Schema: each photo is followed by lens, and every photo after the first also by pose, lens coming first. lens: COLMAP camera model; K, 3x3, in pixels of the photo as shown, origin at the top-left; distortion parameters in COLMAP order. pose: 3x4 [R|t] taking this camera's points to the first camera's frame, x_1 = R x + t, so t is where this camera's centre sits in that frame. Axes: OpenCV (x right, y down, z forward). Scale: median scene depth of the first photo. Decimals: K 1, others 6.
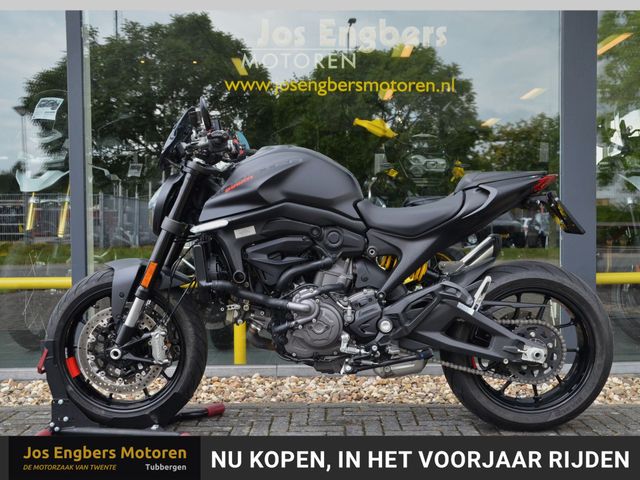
lens RADIAL K [[722.9, 0, 319.4], [0, 722.9, 250.6], [0, 0, 1]] dist [-0.122626, 0.459106]
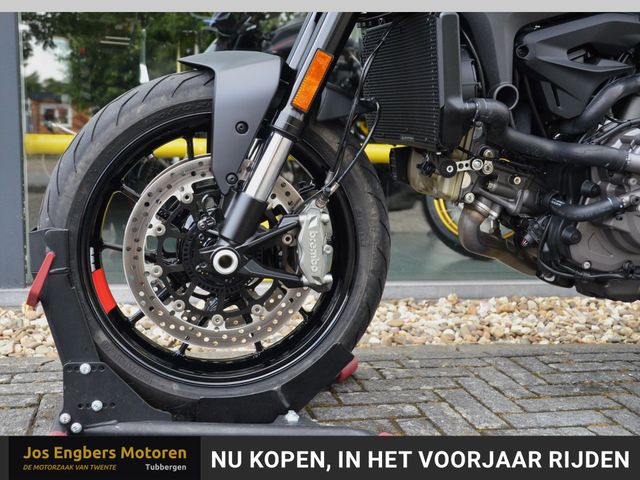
lens RADIAL K [[722.9, 0, 319.4], [0, 722.9, 250.6], [0, 0, 1]] dist [-0.122626, 0.459106]
pose [[0.980711, 0.011558, 0.195123, -0.307851], [-0.034883, 0.992574, 0.116530, 0.082473], [-0.192327, -0.121088, 0.973832, 0.553243]]
